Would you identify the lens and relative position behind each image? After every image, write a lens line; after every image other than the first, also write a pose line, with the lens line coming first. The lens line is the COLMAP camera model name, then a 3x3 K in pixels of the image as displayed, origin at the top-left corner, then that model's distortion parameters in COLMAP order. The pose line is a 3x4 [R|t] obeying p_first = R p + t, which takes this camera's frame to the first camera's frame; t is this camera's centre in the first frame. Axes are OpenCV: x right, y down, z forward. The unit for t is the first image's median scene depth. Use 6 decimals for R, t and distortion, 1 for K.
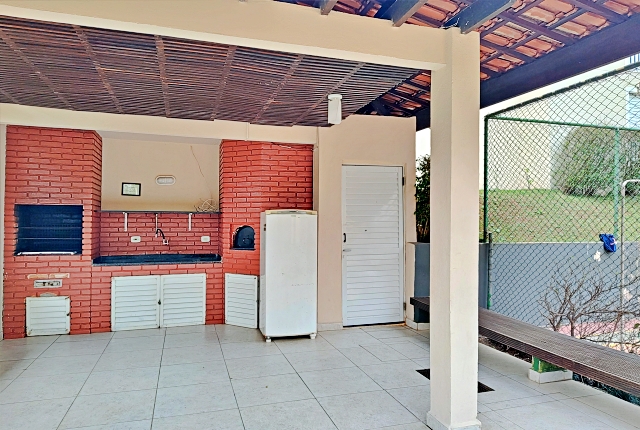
lens RADIAL K [[437.1, 0, 320.0], [0, 437.1, 215.0], [0, 0, 1]] dist [0.046551, -0.058926]
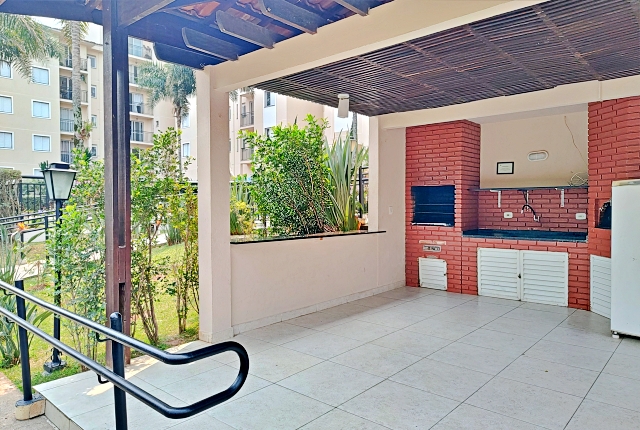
lens RADIAL K [[437.1, 0, 320.0], [0, 437.1, 215.0], [0, 0, 1]] dist [0.046551, -0.058926]
pose [[0.508817, 0.015685, -0.860732, 0.282215], [0.022786, 0.999238, 0.031679, 0.012515], [0.860573, -0.035732, 0.508072, 0.081150]]
